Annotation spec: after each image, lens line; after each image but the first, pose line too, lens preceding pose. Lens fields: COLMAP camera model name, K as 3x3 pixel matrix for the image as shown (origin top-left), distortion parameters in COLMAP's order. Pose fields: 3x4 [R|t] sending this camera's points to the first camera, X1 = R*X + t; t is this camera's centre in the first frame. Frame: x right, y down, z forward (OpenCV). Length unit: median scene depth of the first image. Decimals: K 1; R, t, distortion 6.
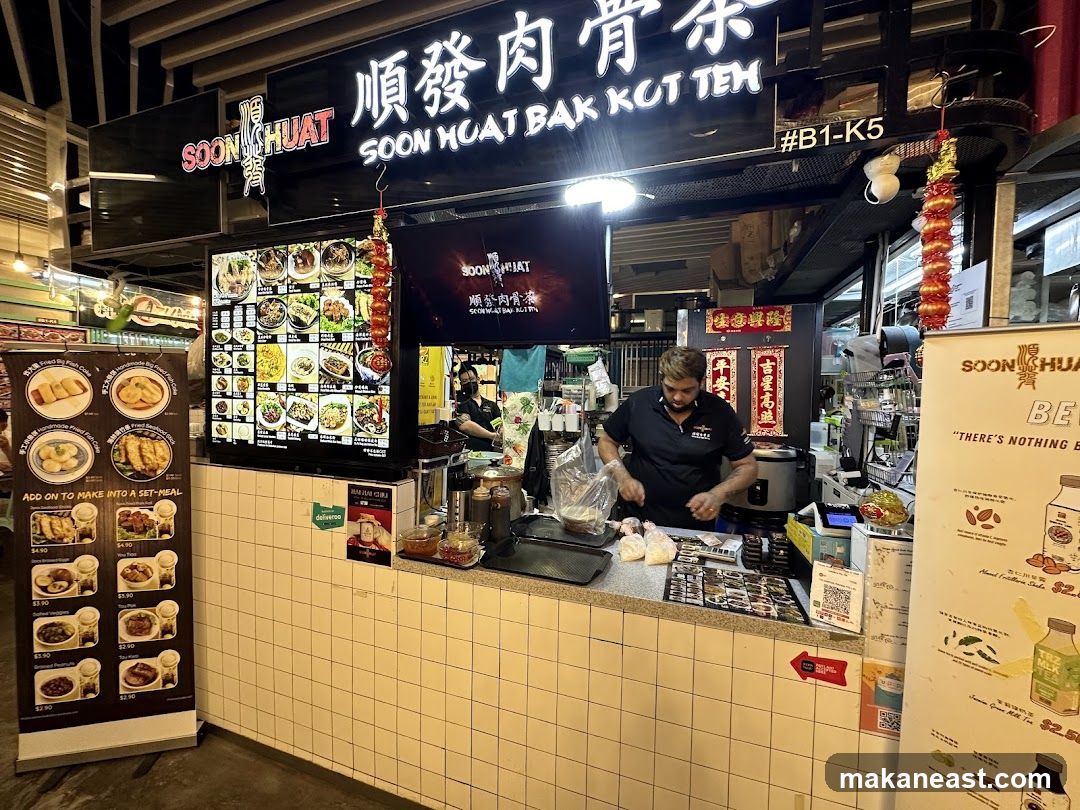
lens RADIAL K [[432.5, 0, 545.7], [0, 432.5, 409.2], [0, 0, 1]] dist [0.000910, 0.000046]
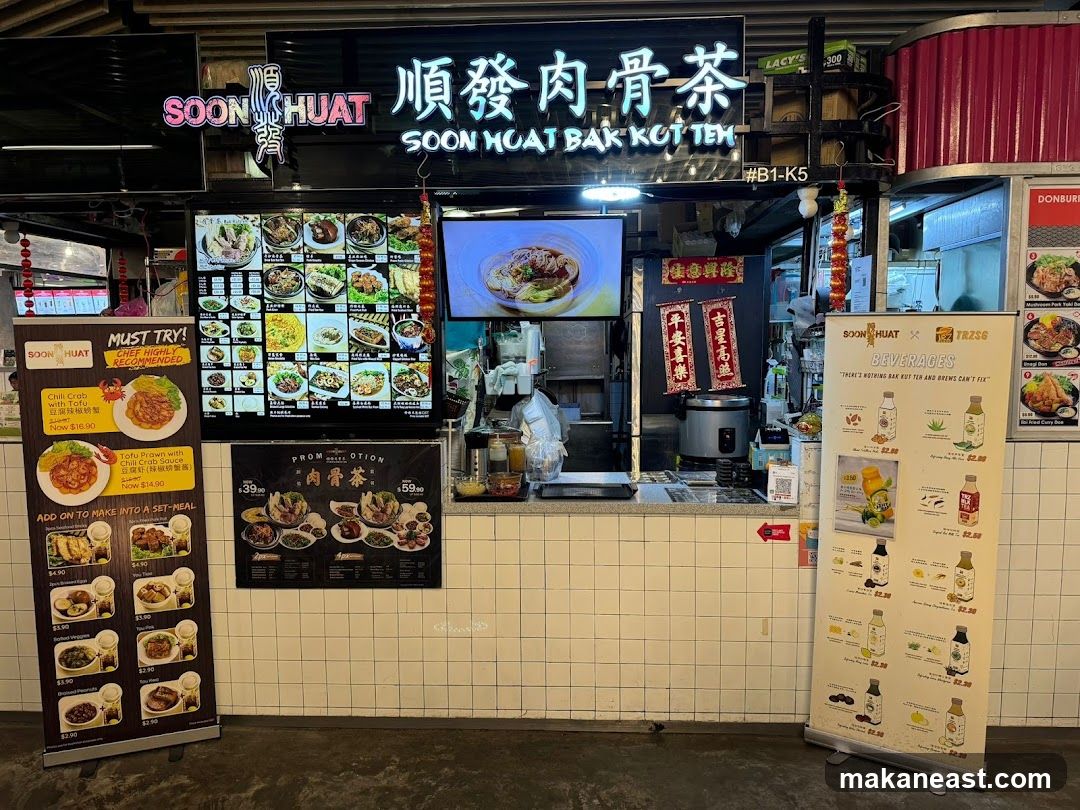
lens RADIAL K [[790.1, 0, 538.4], [0, 790.1, 424.7], [0, 0, 1]] dist [0.182937, -0.358562]
pose [[0.957496, -0.056495, 0.282859, -0.666817], [0.037205, 0.996629, 0.073115, -0.009821], [-0.286036, -0.059484, 0.956371, -1.021118]]
